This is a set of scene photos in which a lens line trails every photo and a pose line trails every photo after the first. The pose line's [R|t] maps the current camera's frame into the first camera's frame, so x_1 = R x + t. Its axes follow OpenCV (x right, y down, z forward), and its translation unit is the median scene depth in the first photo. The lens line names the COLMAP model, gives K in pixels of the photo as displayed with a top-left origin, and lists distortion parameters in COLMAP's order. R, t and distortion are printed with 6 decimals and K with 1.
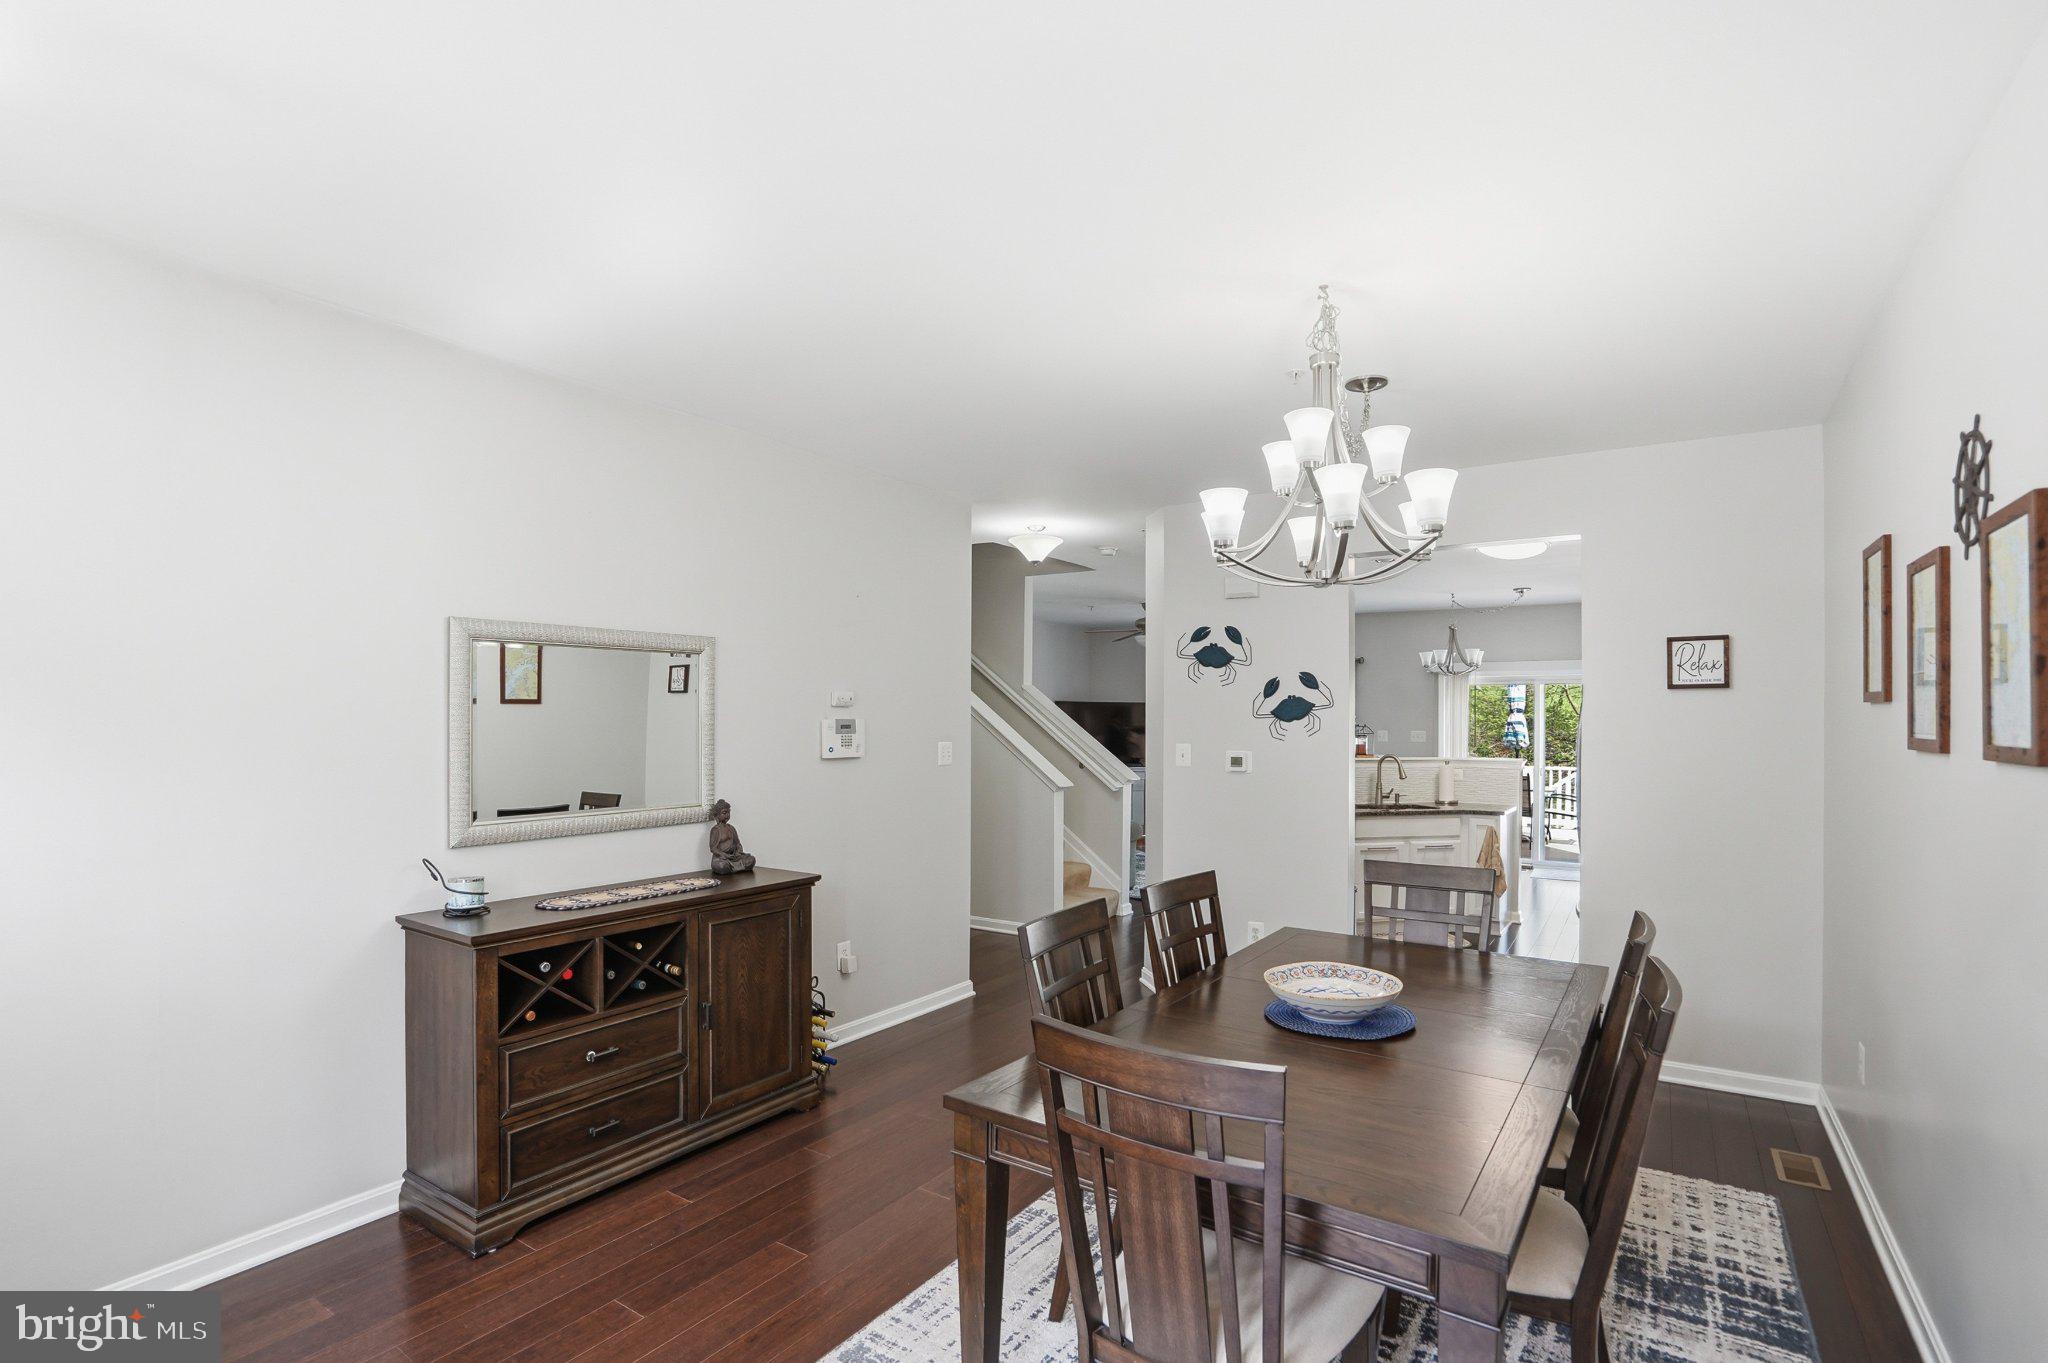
lens RADIAL K [[976.4, 0, 1026.8], [0, 976.4, 712.5], [0, 0, 1]] dist [-0.039265, 0.000328]
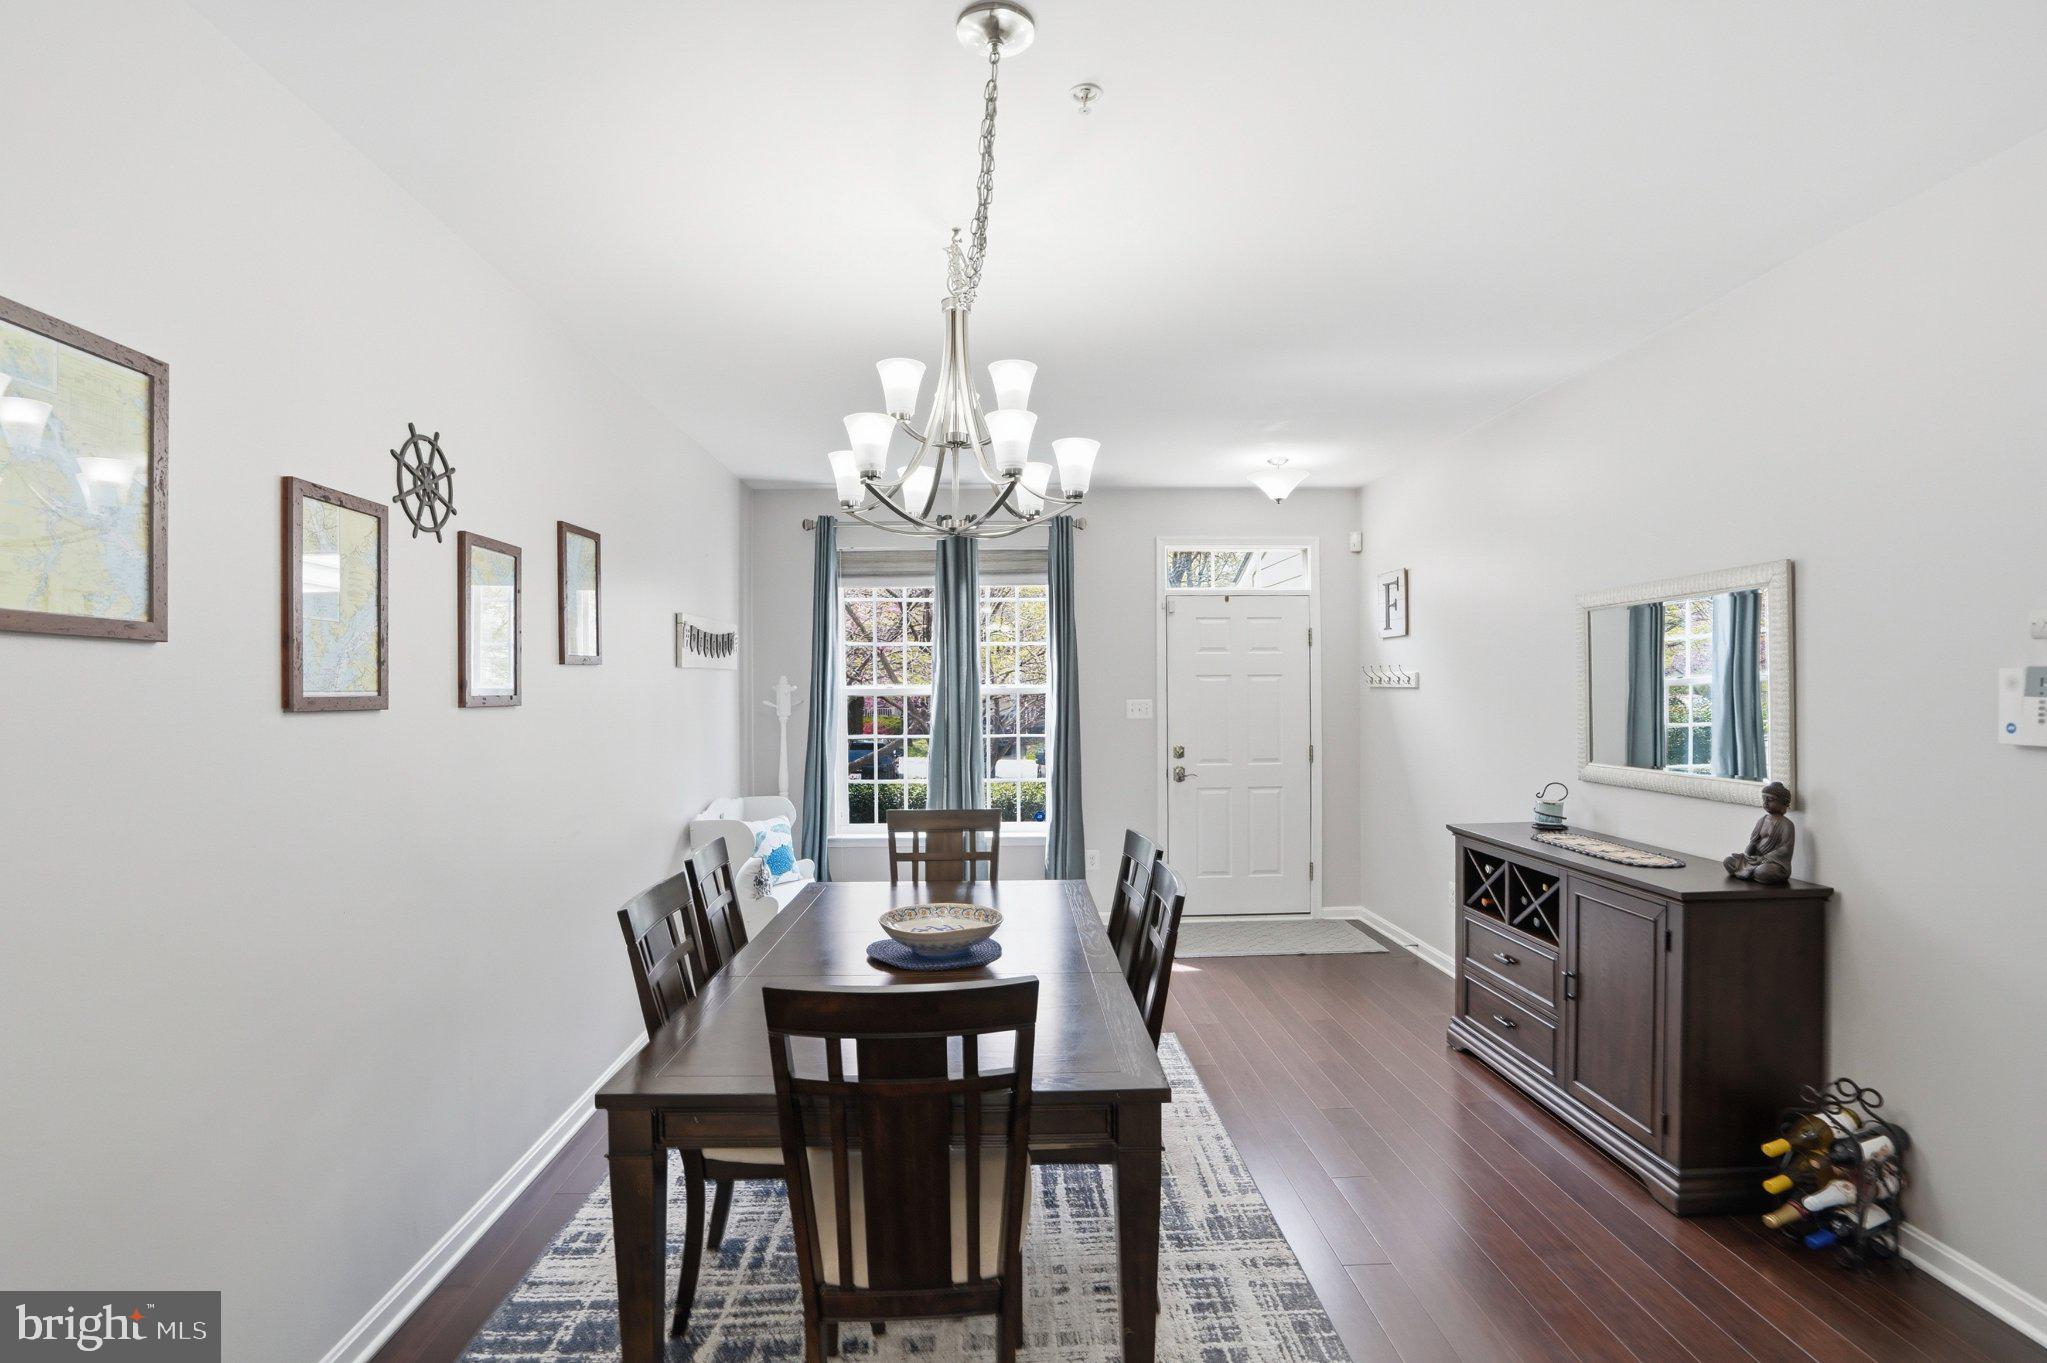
lens RADIAL K [[960.7, 0, 1030.4], [0, 960.7, 656.7], [0, 0, 1]] dist [-0.044395, 0.000468]
pose [[-0.806002, -0.015258, -0.591716, 0.762236], [0.008016, 0.999295, -0.036687, 0.020355], [0.591859, -0.034313, -0.805311, 1.676263]]
